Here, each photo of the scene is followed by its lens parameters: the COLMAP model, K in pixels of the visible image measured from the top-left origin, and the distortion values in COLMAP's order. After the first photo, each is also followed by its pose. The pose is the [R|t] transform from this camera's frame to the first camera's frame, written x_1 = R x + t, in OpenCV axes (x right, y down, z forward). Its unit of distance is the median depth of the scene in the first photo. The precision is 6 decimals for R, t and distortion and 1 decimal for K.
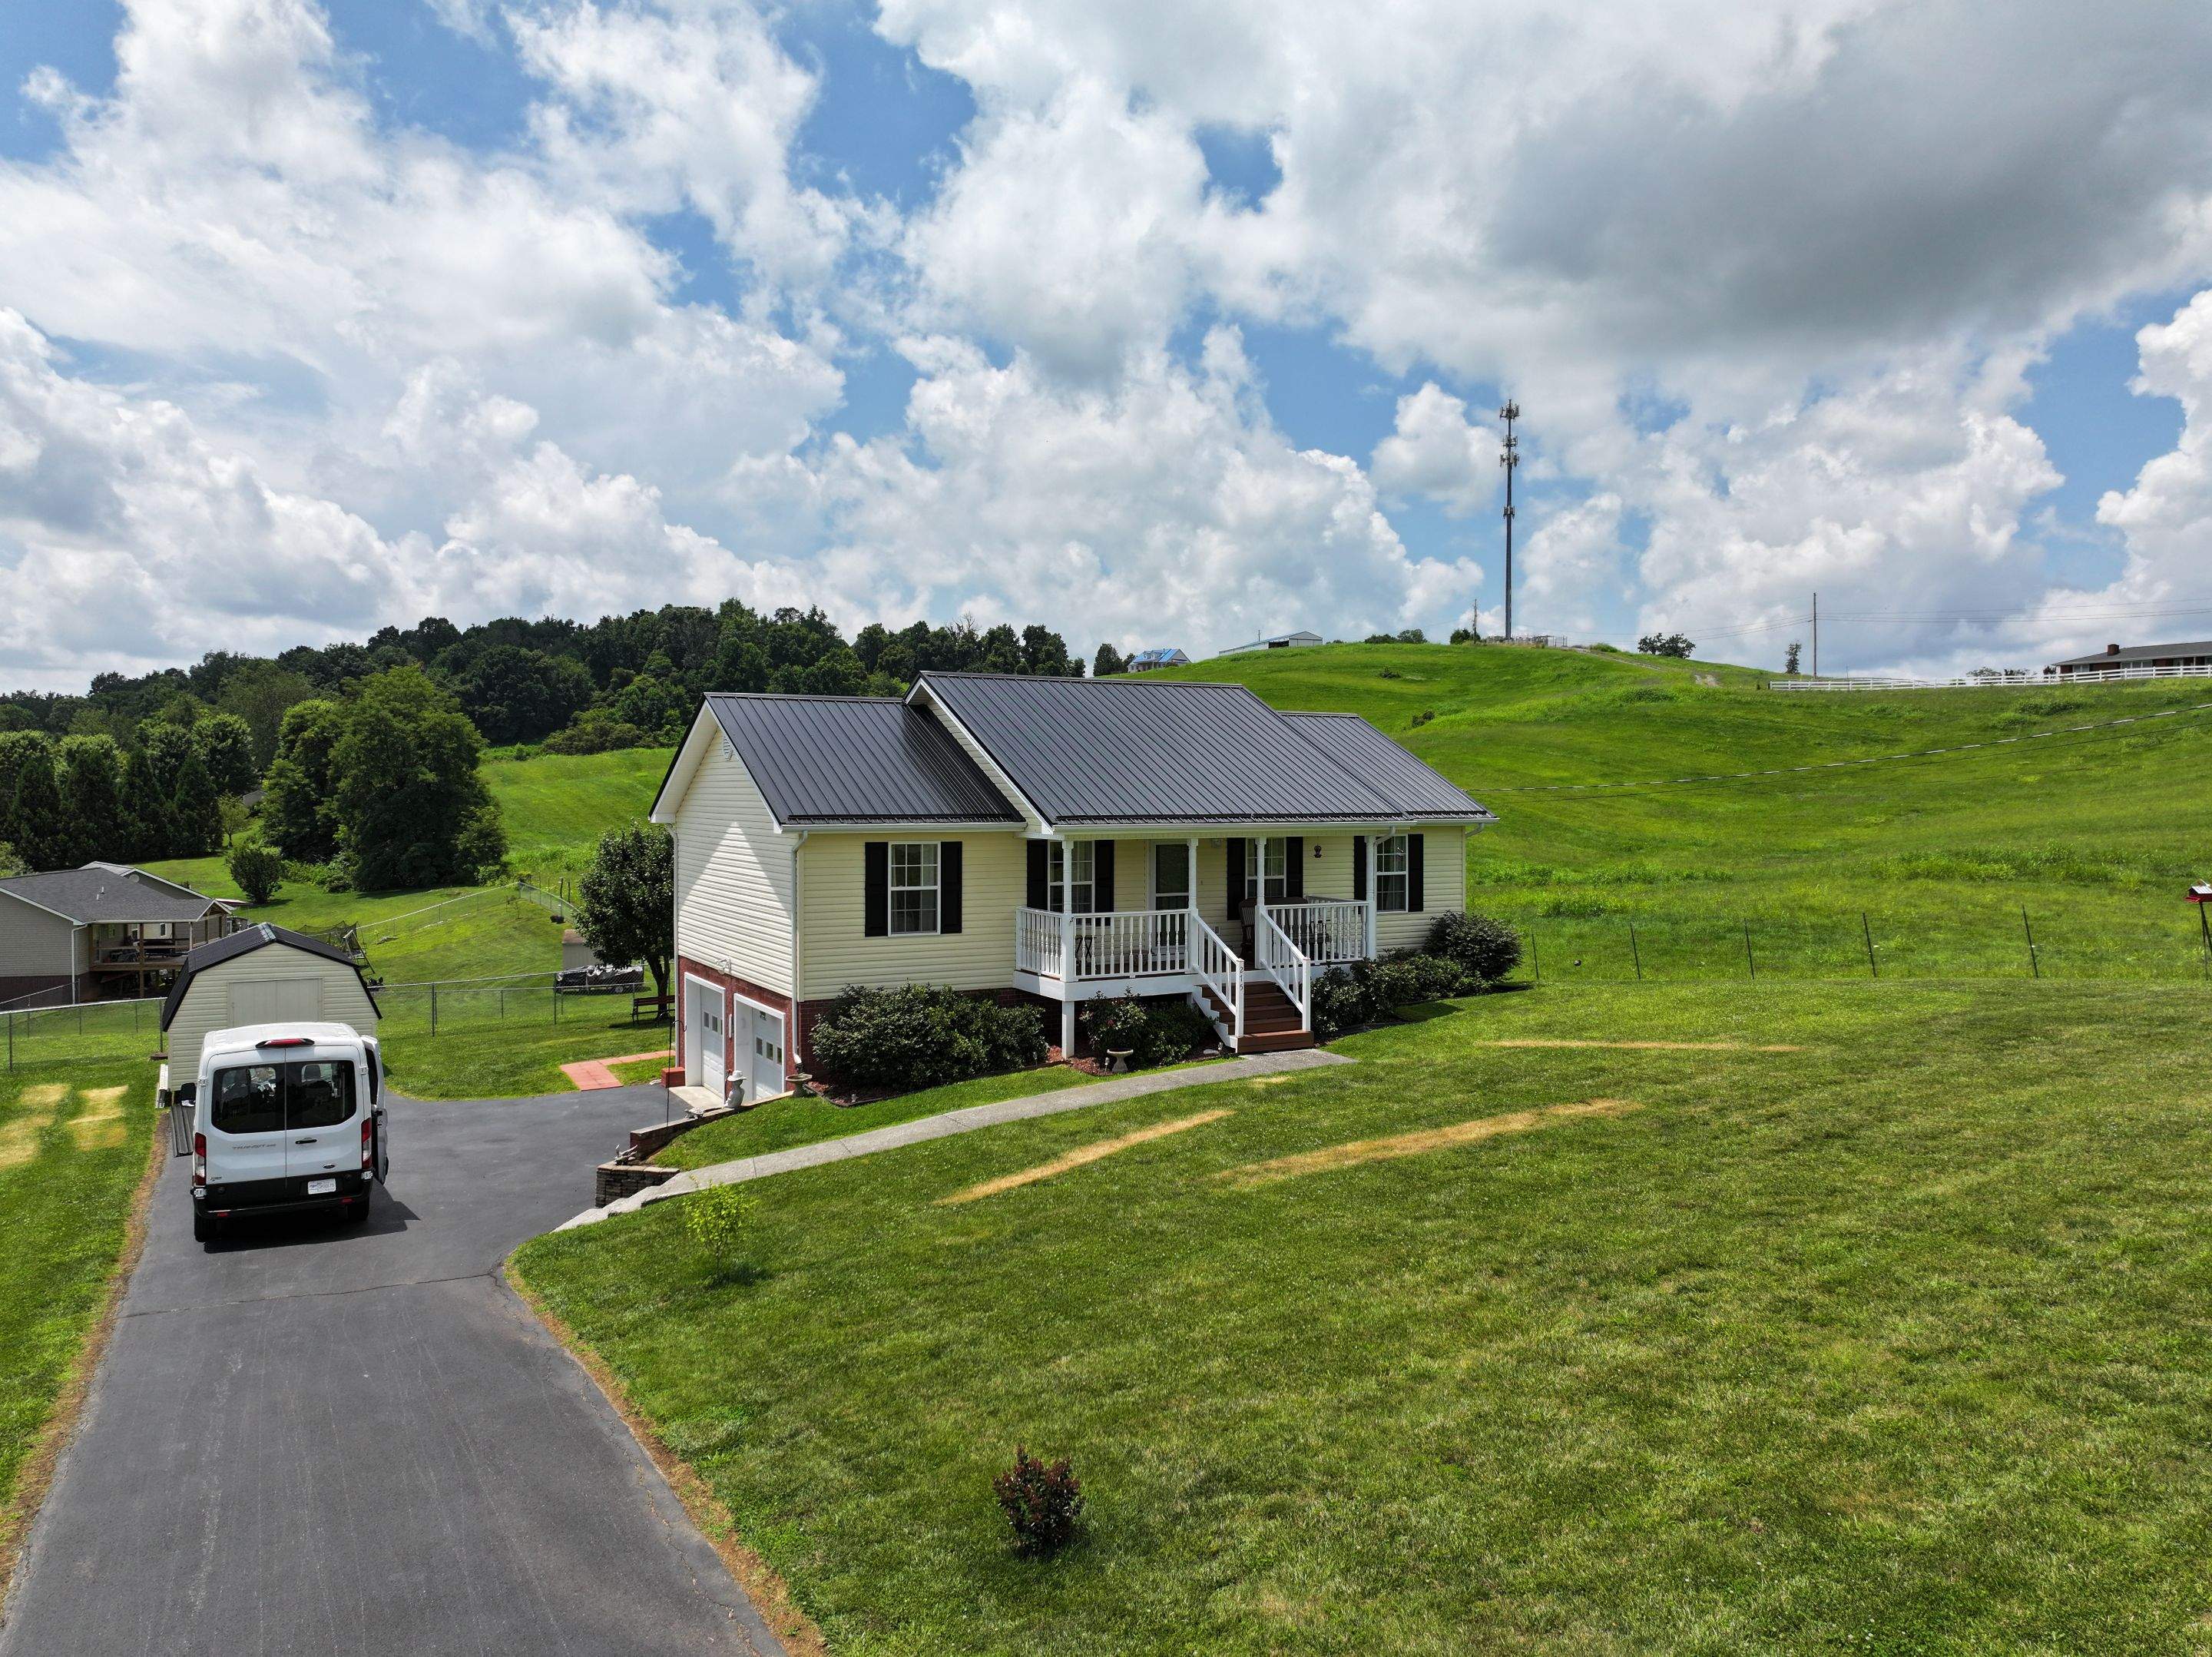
lens RADIAL K [[1554.4, 0, 1108.1], [0, 1554.4, 822.5], [0, 0, 1]] dist [-0.001127, 0.021058]
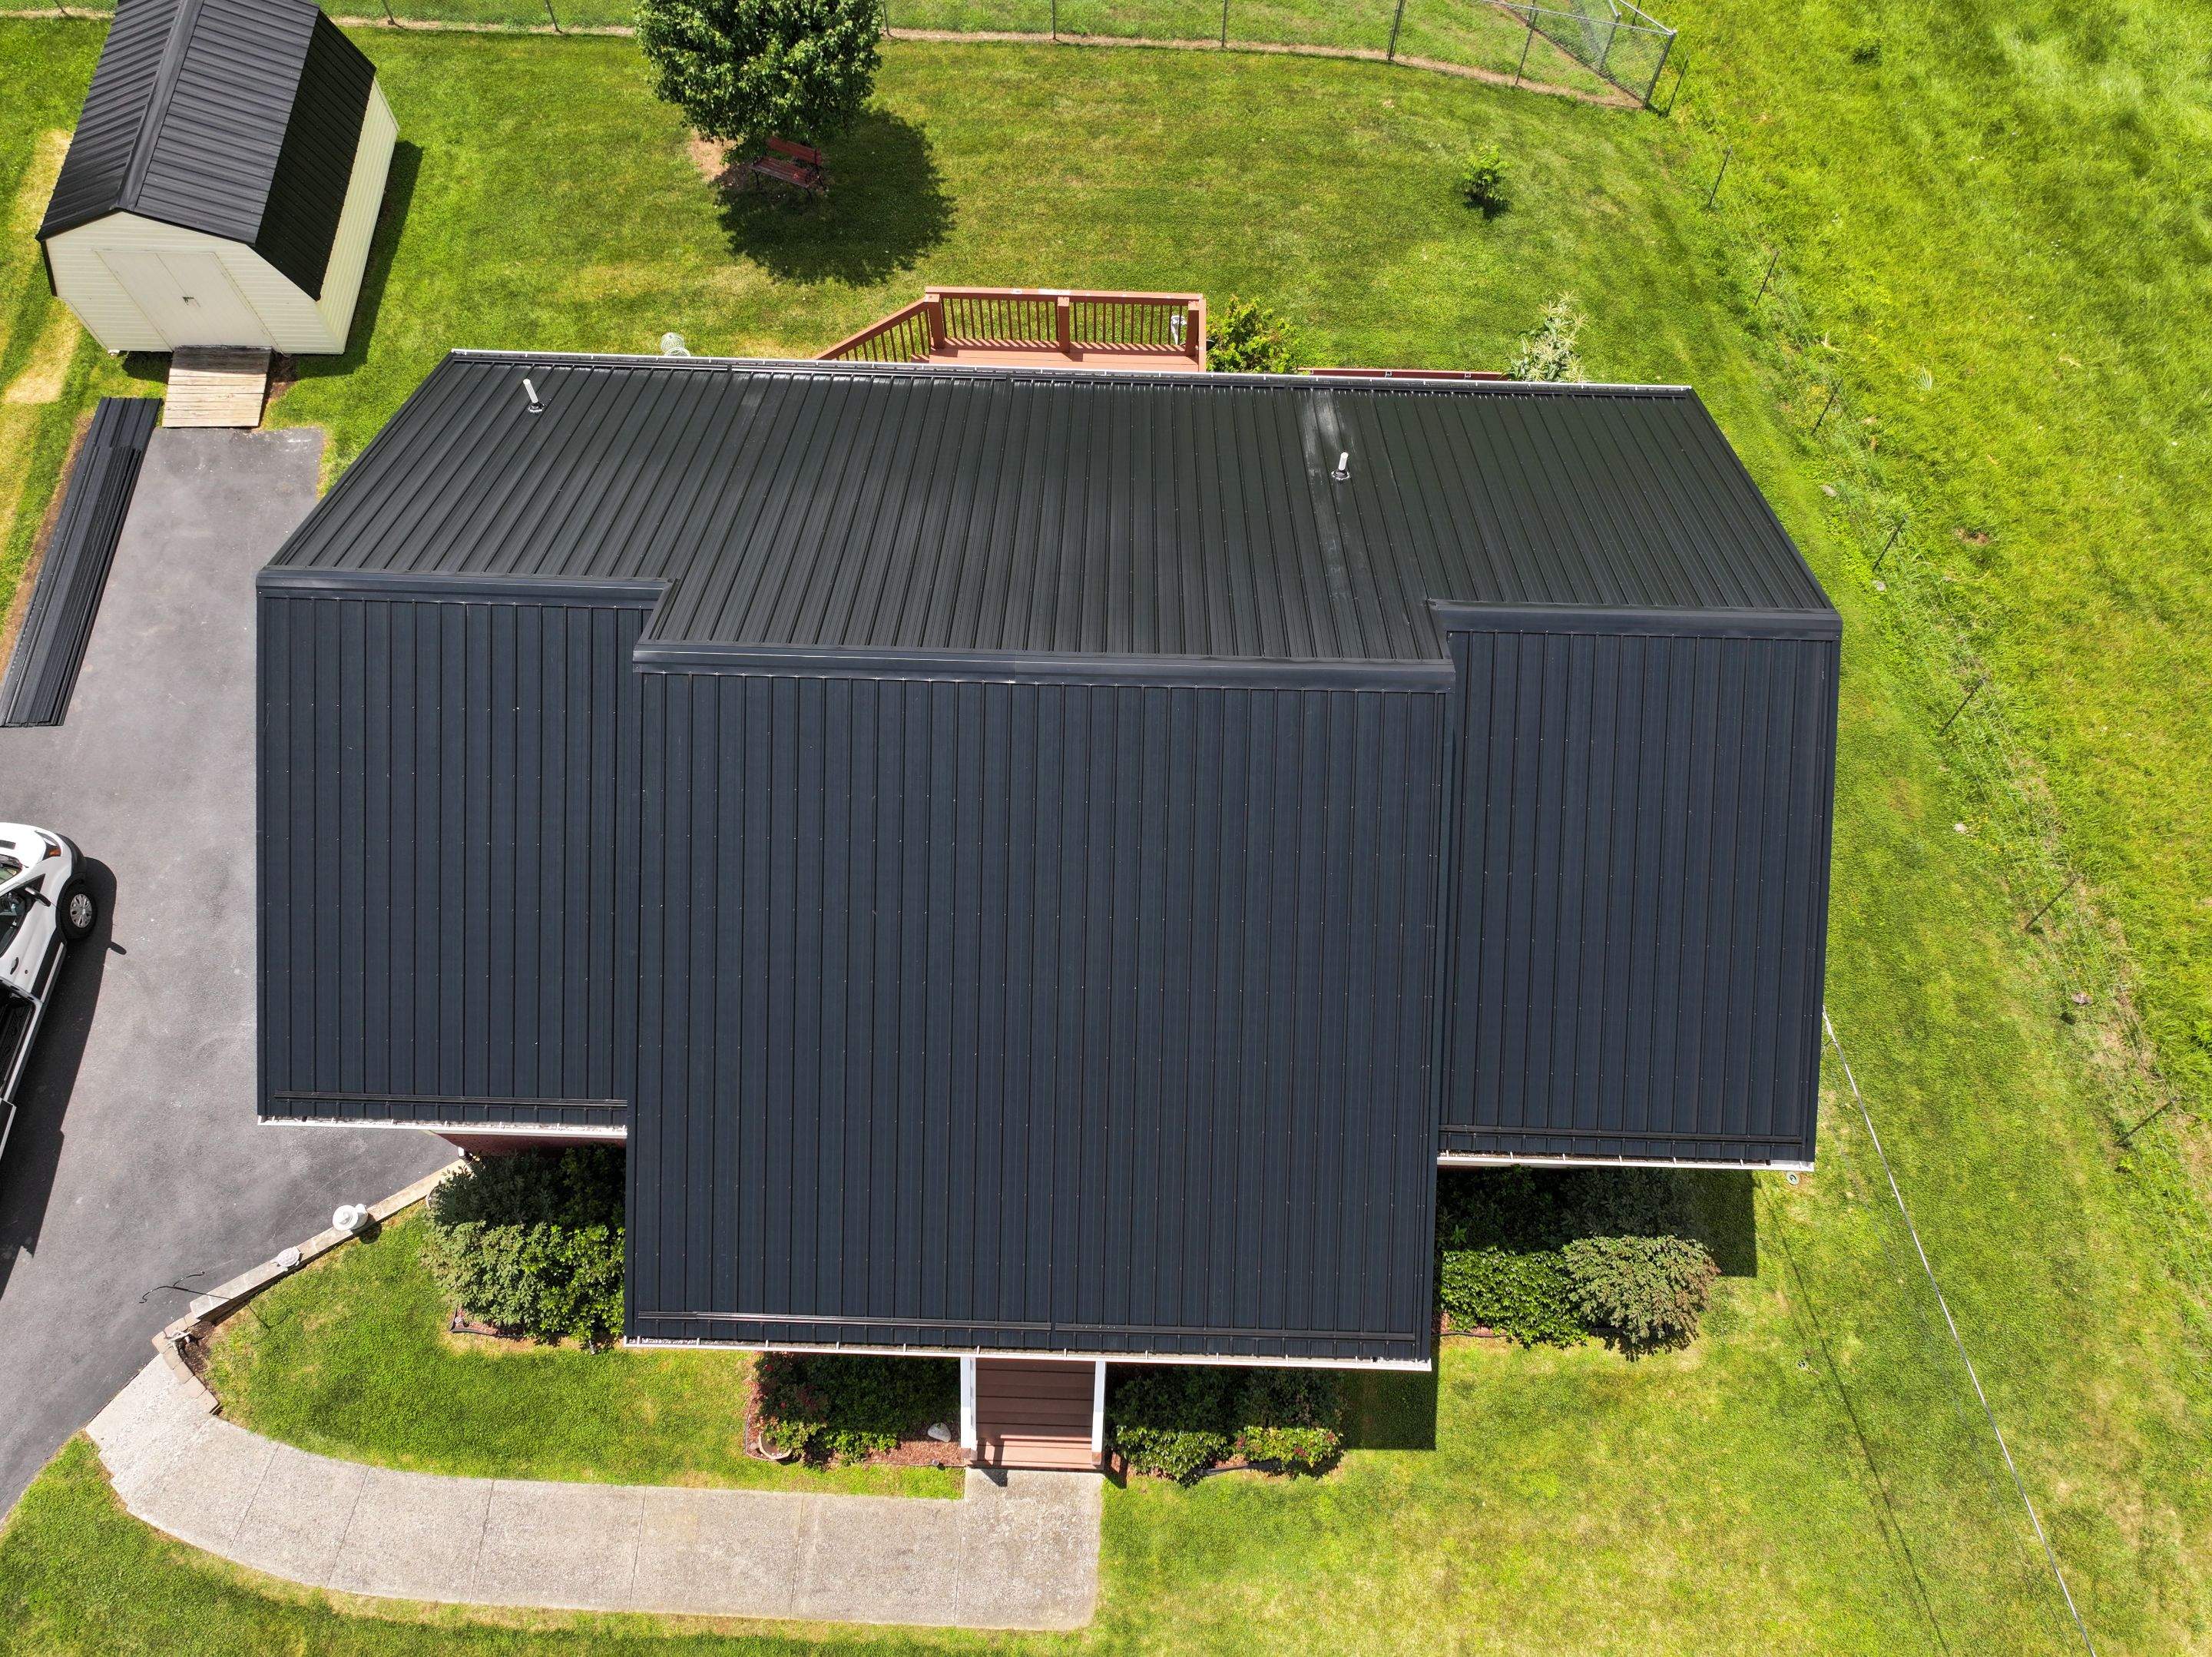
lens RADIAL K [[1554.4, 0, 1108.1], [0, 1554.4, 822.5], [0, 0, 1]] dist [-0.001127, 0.021058]
pose [[0.859583, 0.469435, -0.201860, 0.119601], [-0.014849, 0.417812, 0.908412, -0.494147], [0.510780, -0.777859, 0.366115, 0.838827]]
